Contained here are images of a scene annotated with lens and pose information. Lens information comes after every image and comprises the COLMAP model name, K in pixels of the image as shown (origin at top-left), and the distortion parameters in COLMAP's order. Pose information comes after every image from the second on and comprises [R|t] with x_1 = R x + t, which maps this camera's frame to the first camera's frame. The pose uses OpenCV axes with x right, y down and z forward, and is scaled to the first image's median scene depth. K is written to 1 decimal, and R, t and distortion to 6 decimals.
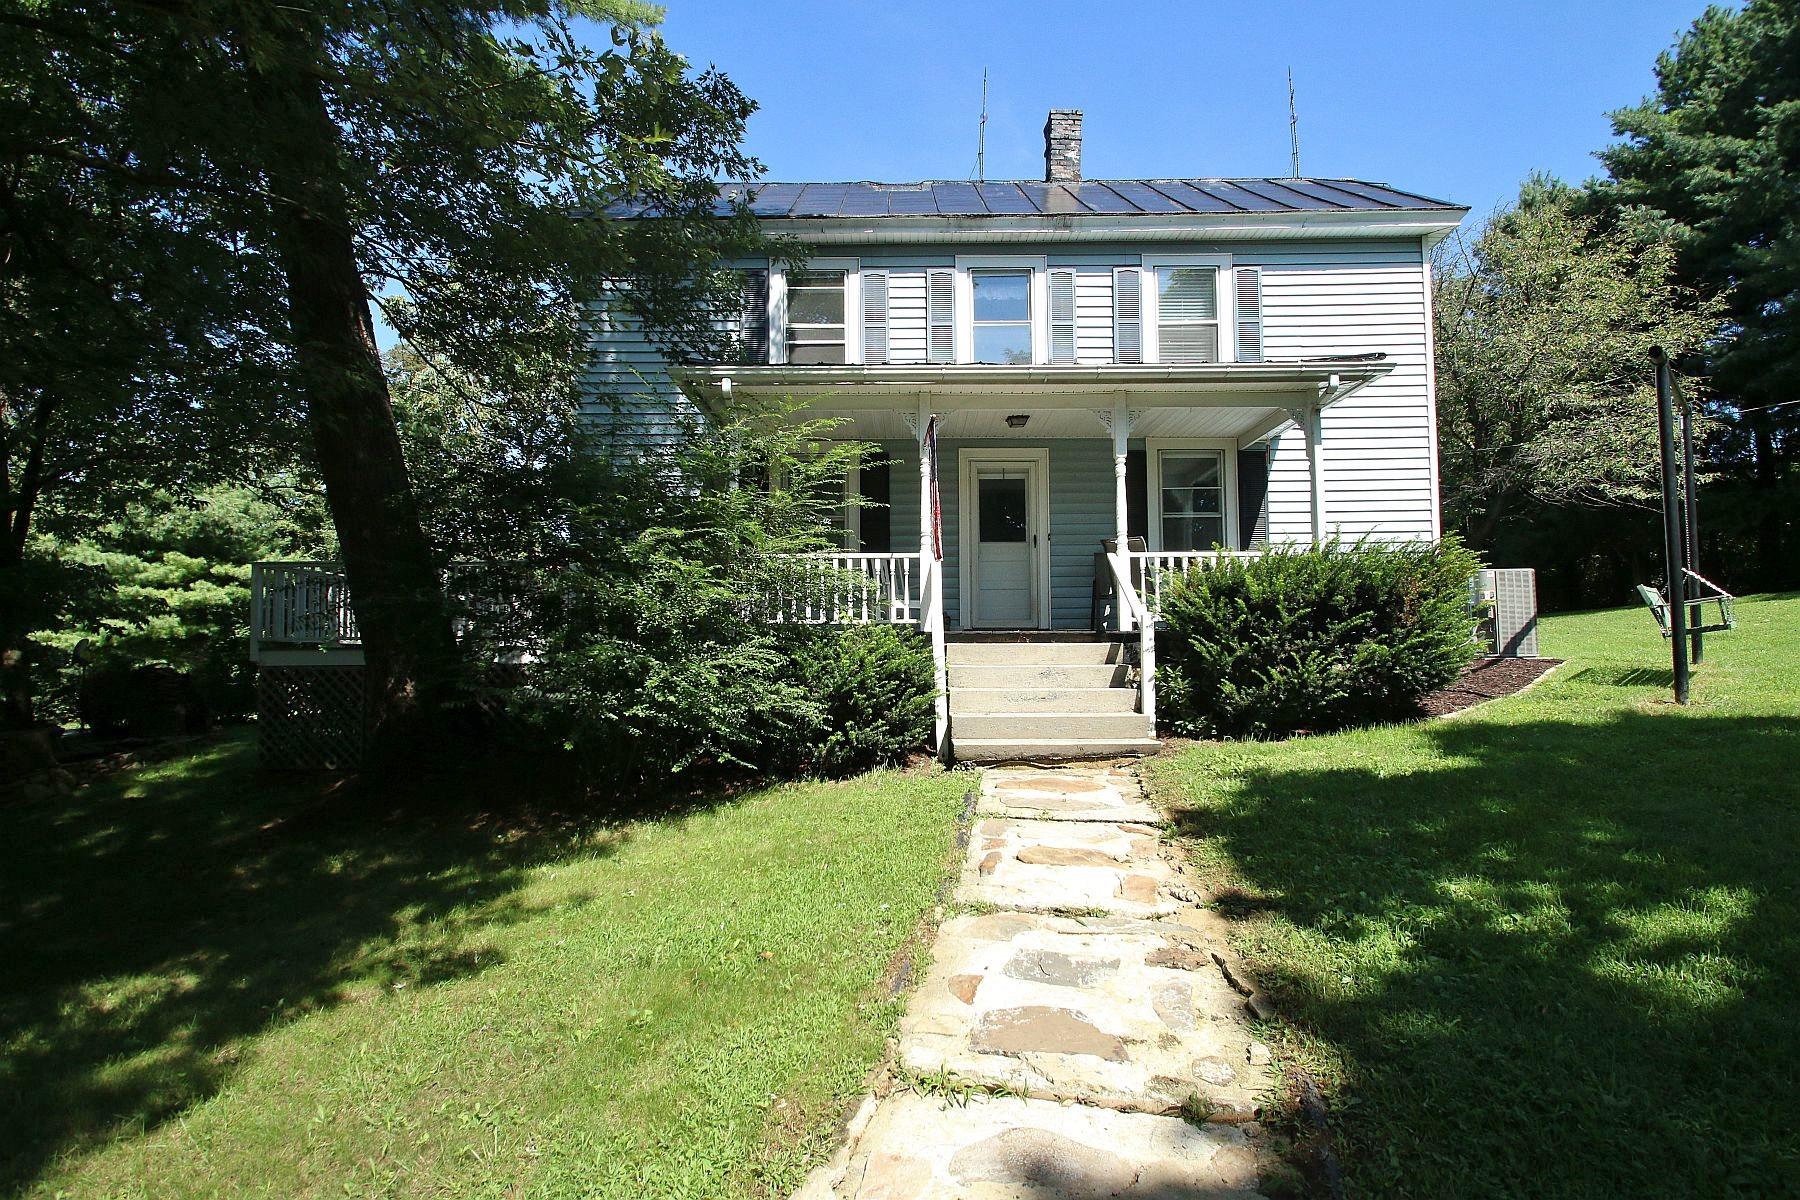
lens RADIAL K [[875.3, 0, 912.8], [0, 875.3, 600.4], [0, 0, 1]] dist [0.006177, -0.013977]
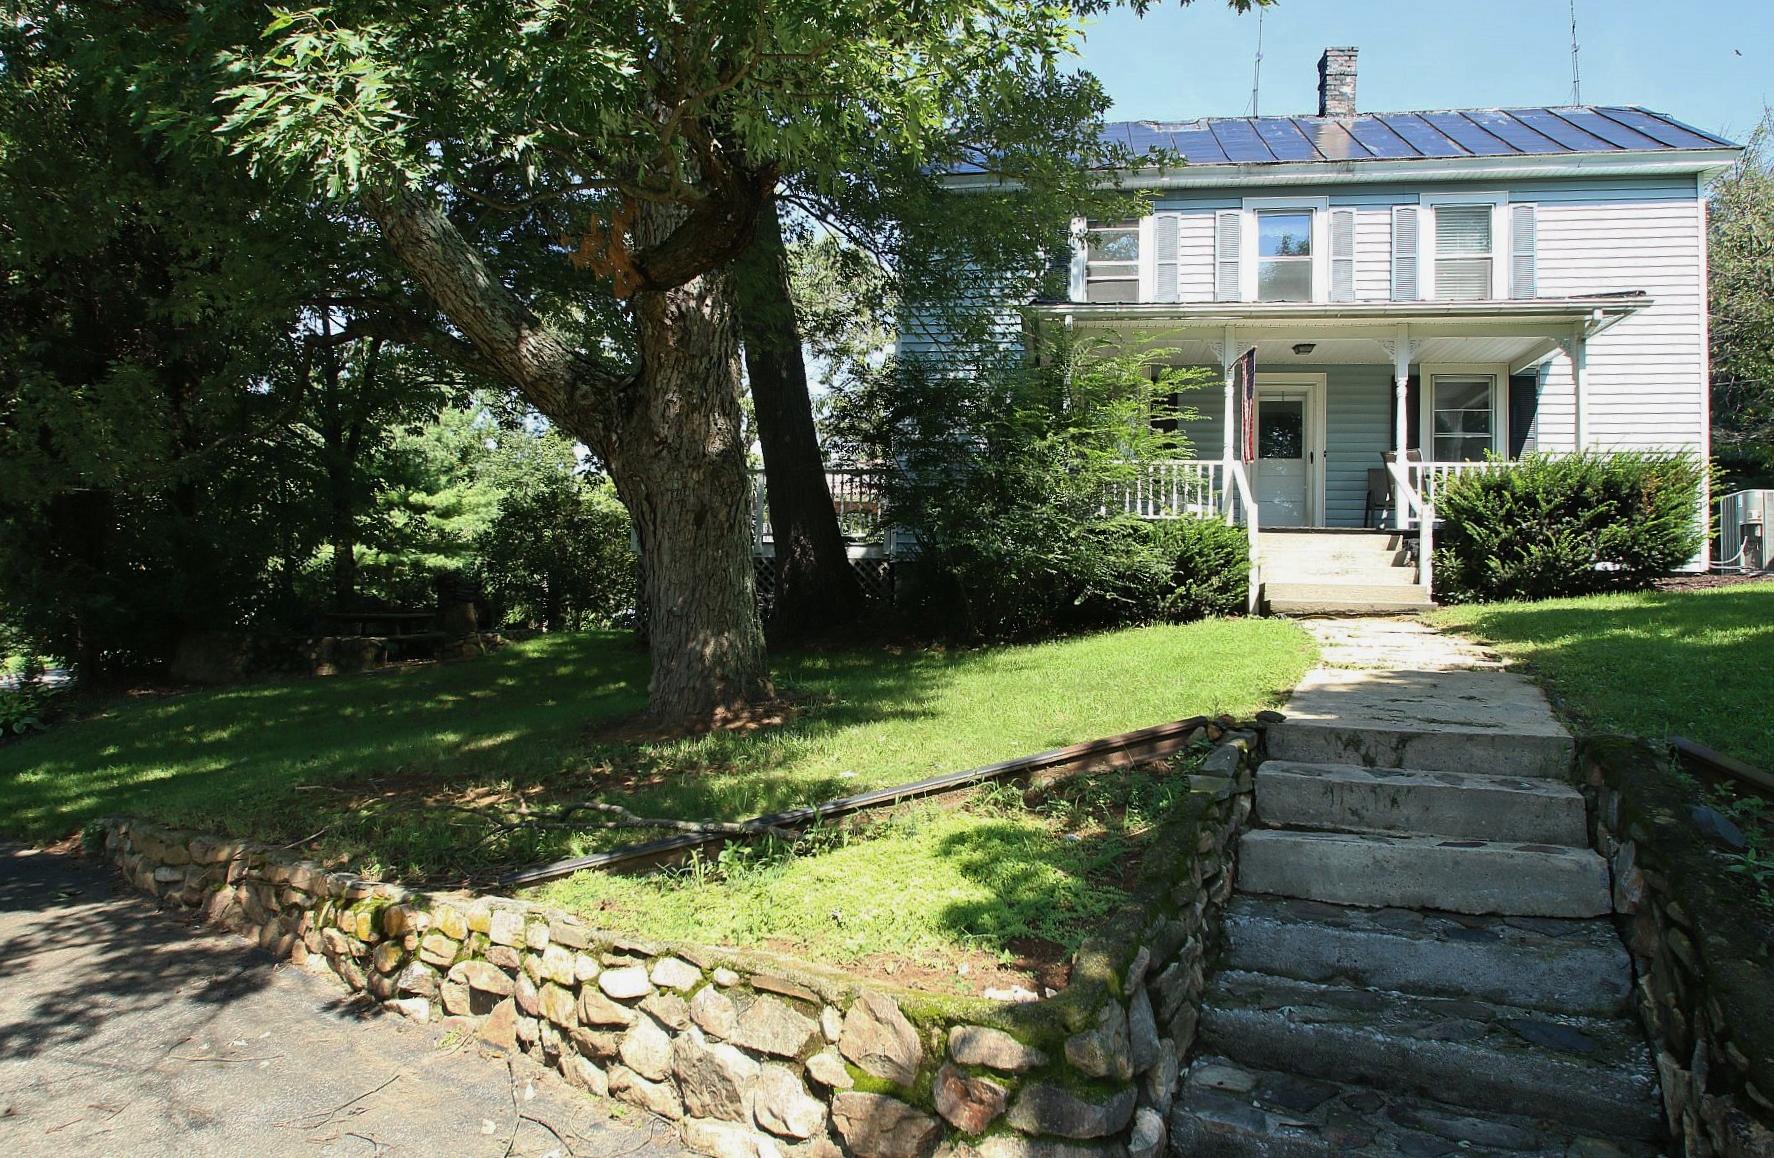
lens RADIAL K [[1116.2, 0, 911.7], [0, 1116.2, 582.1], [0, 0, 1]] dist [-0.014461, -0.005551]
pose [[0.990319, 0.024567, -0.136622, -0.160504], [-0.023200, 0.999664, 0.011586, 0.082566], [0.136860, -0.008304, 0.990556, -0.446353]]
